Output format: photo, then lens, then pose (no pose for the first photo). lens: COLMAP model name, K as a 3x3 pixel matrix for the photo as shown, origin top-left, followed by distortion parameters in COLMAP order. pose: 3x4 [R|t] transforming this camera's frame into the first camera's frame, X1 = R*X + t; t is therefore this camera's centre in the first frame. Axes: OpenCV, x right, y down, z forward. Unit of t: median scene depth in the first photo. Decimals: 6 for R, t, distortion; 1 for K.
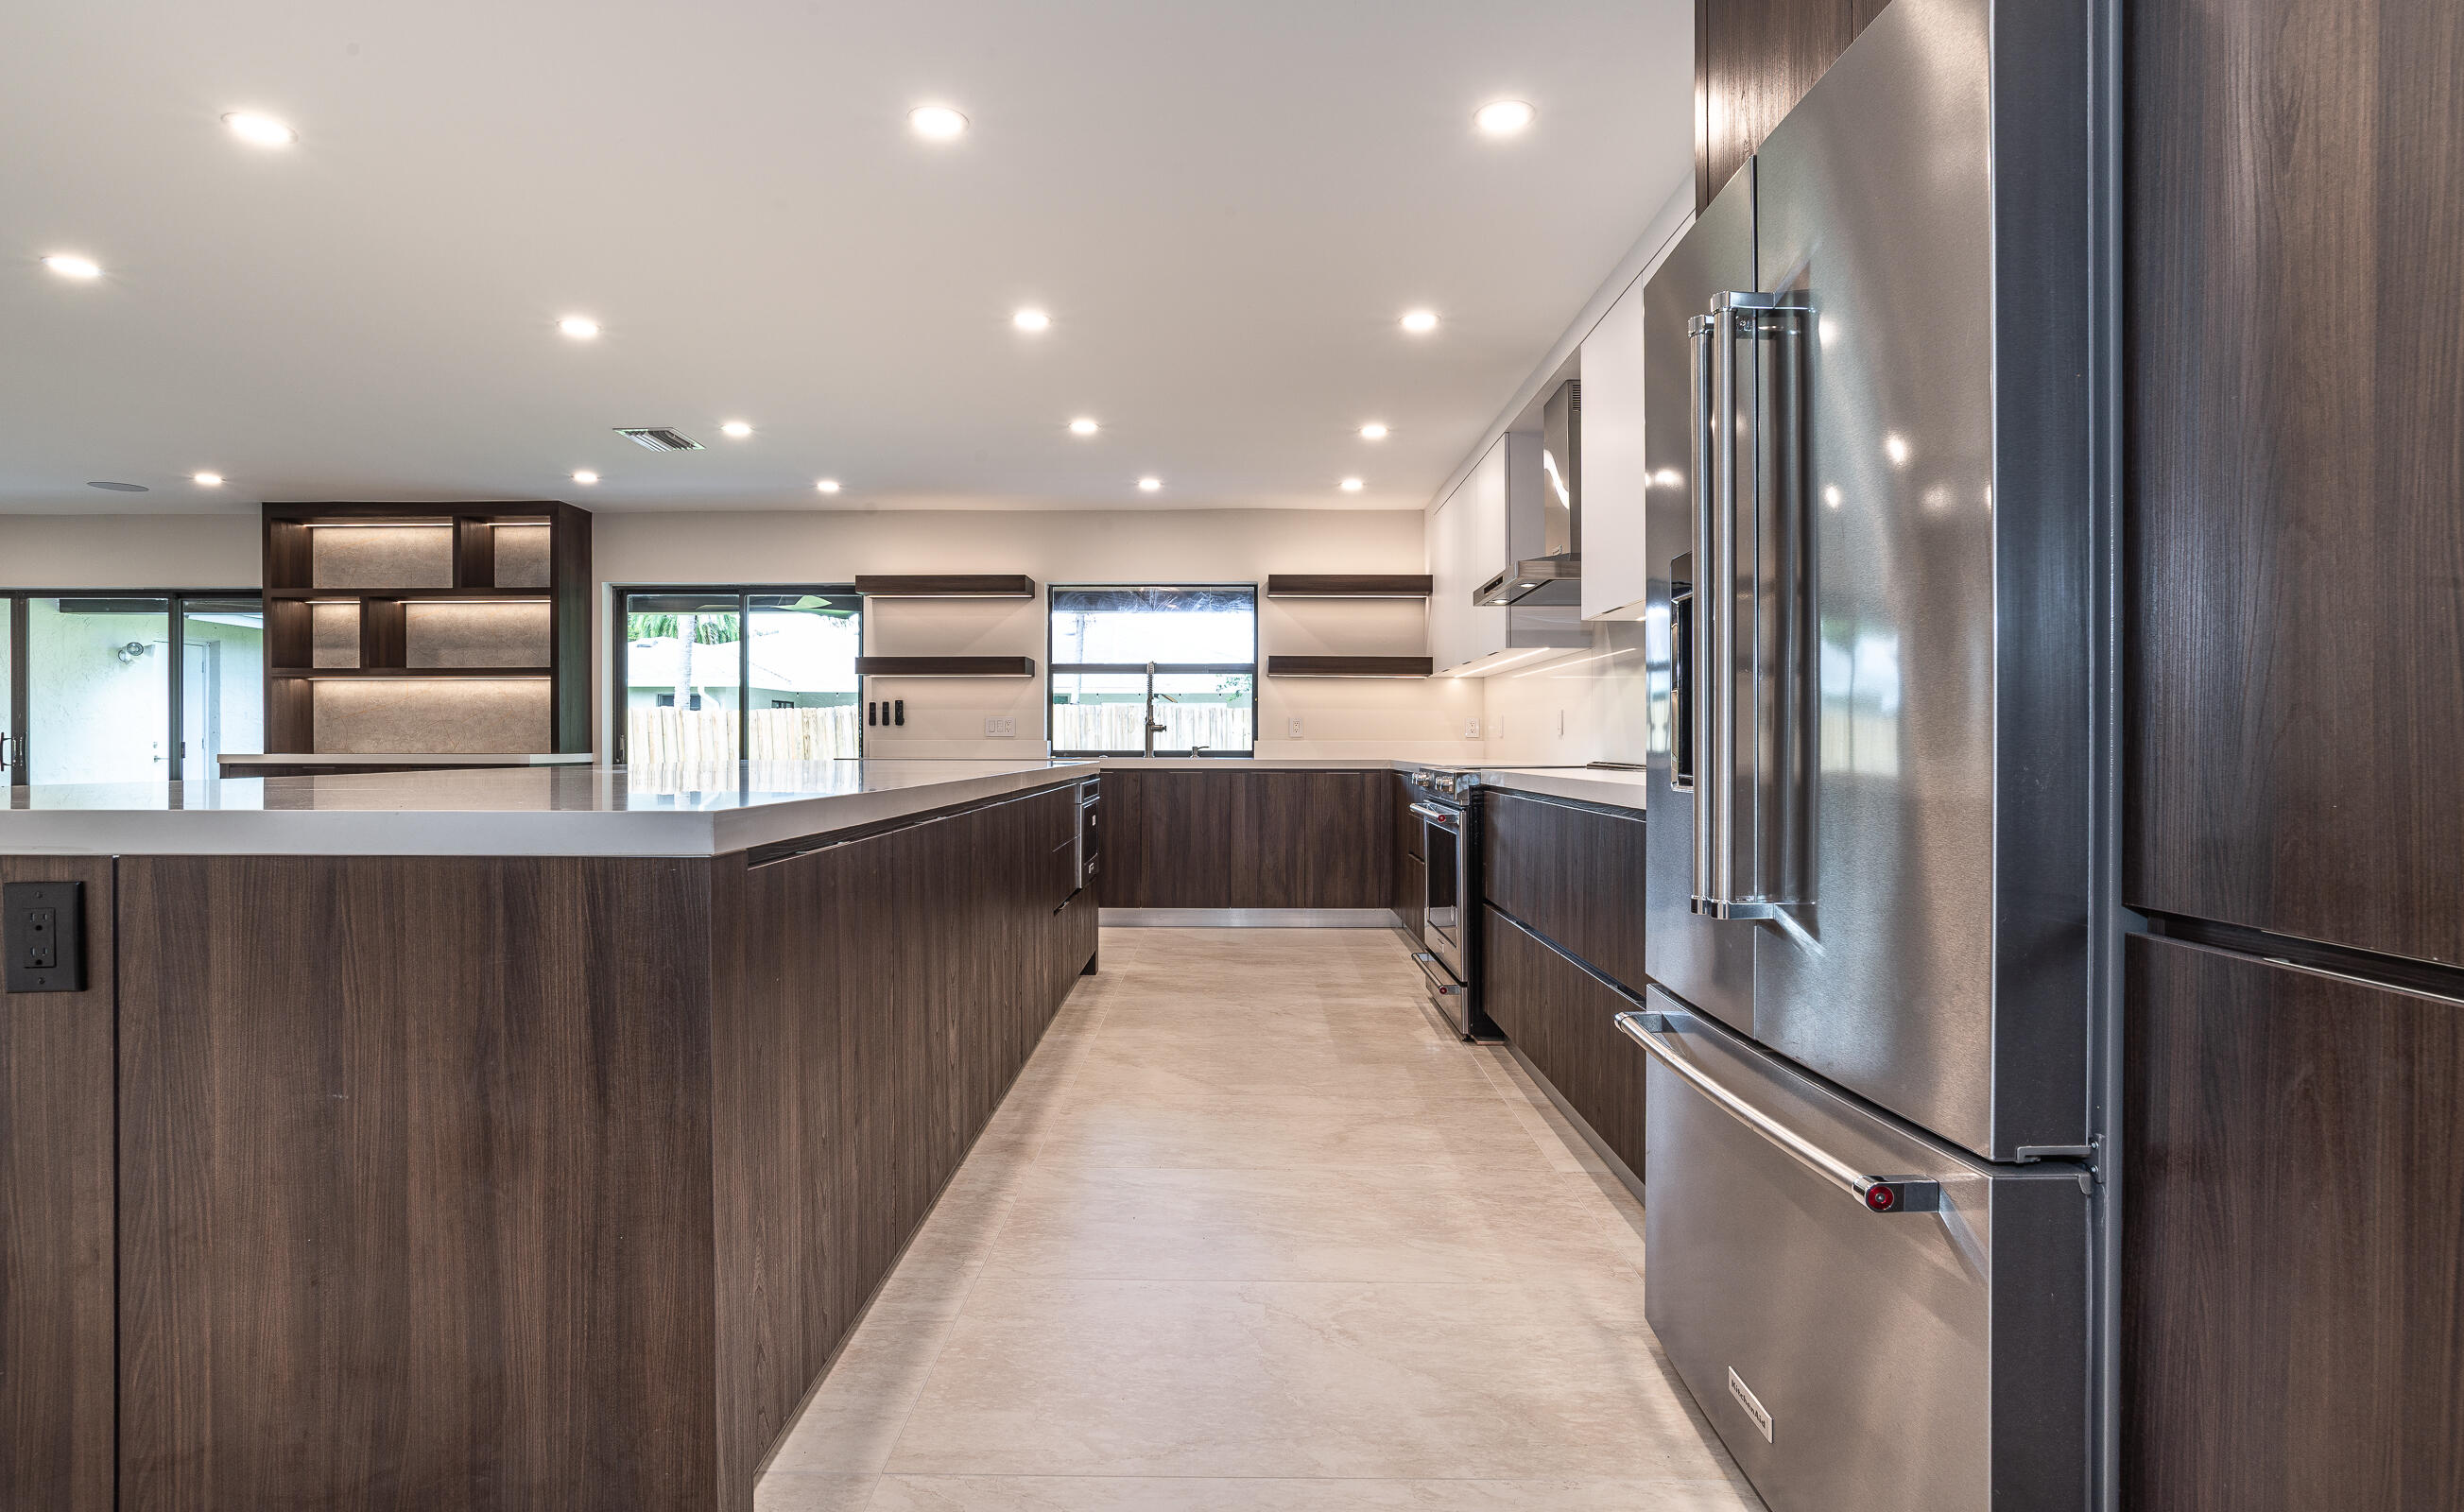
lens RADIAL K [[1234.0, 0, 1223.5], [0, 1234.0, 757.1], [0, 0, 1]] dist [-0.042130, 0.027234]
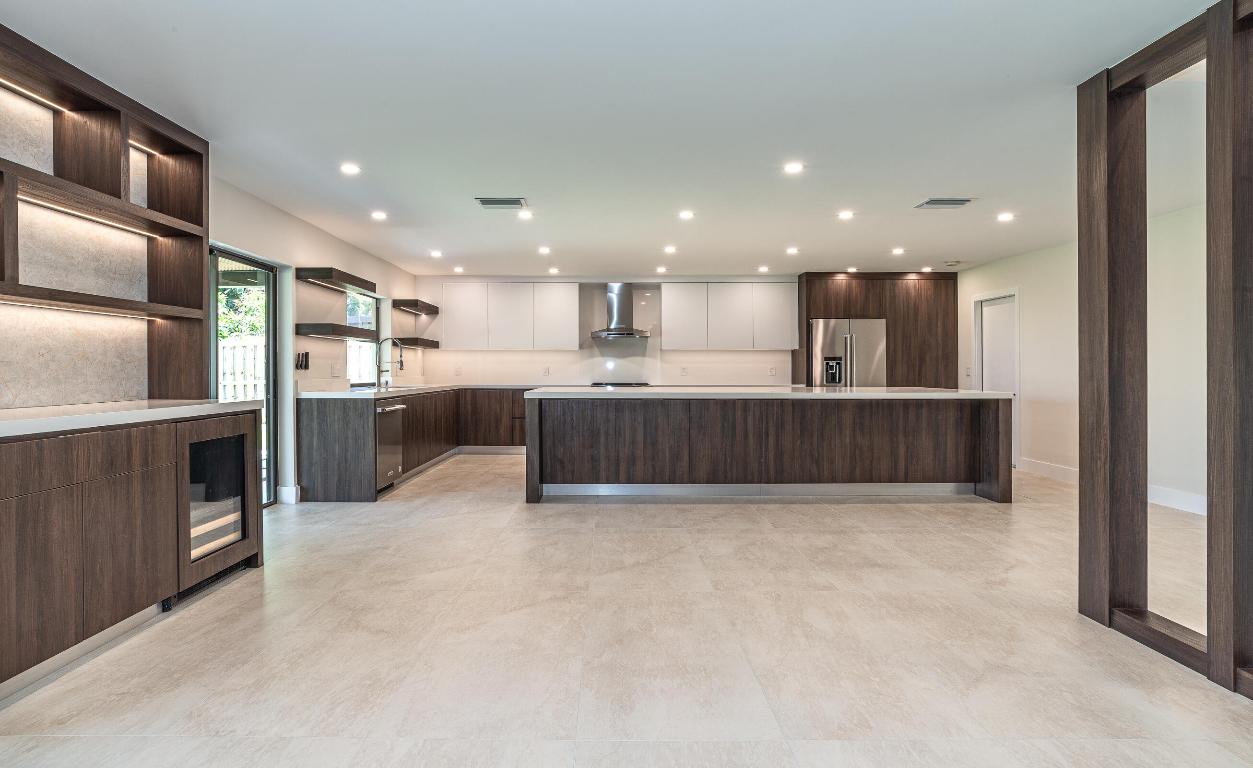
lens RADIAL K [[623.8, 0, 605.3], [0, 623.8, 373.3], [0, 0, 1]] dist [-0.031975, 0.018033]
pose [[-0.009514, -0.006011, 0.999937, -1.337316], [0.008613, 0.999944, 0.006093, -0.030240], [-0.999918, 0.008670, -0.009461, 0.876264]]
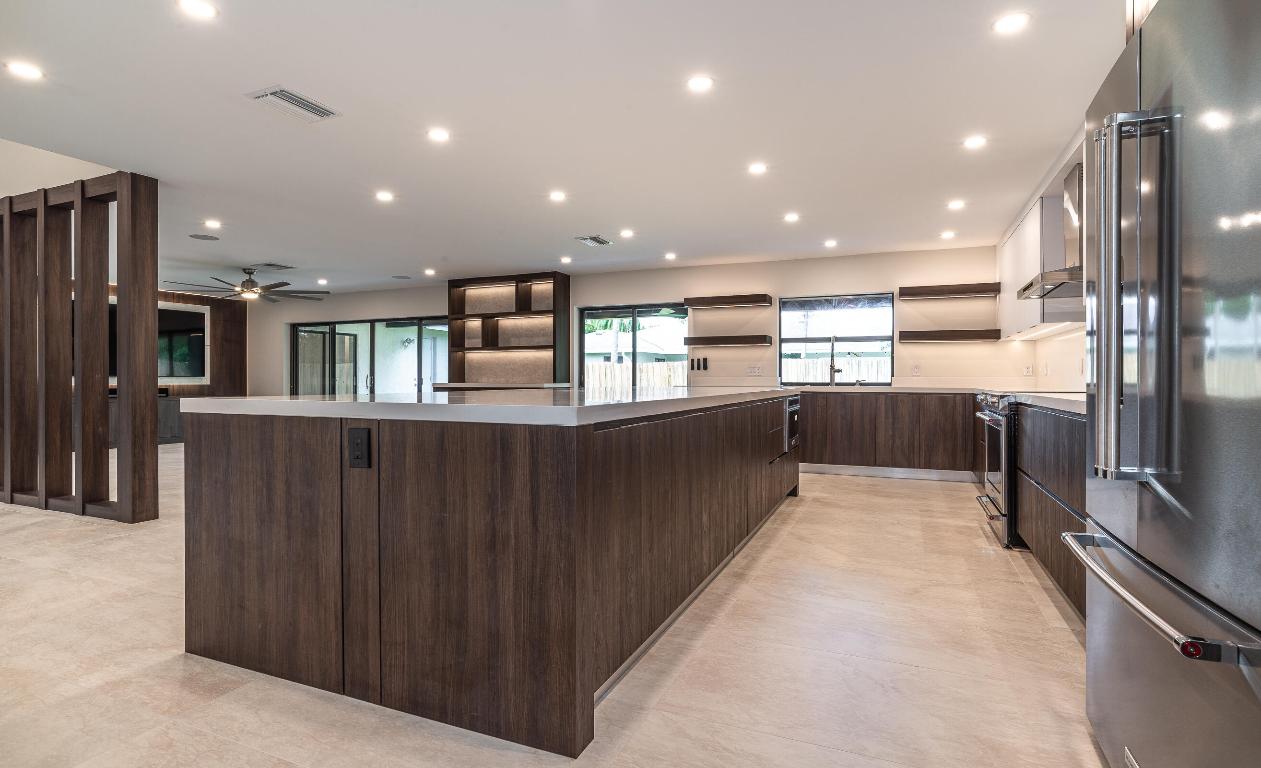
lens RADIAL K [[622.1, 0, 630.5], [0, 622.1, 384.0], [0, 0, 1]] dist [-0.034794, 0.024986]
pose [[0.924814, 0.002909, -0.380408, 0.026010], [-0.003918, 0.999991, -0.001878, 0.000533], [0.380399, 0.003228, 0.924817, -0.012959]]
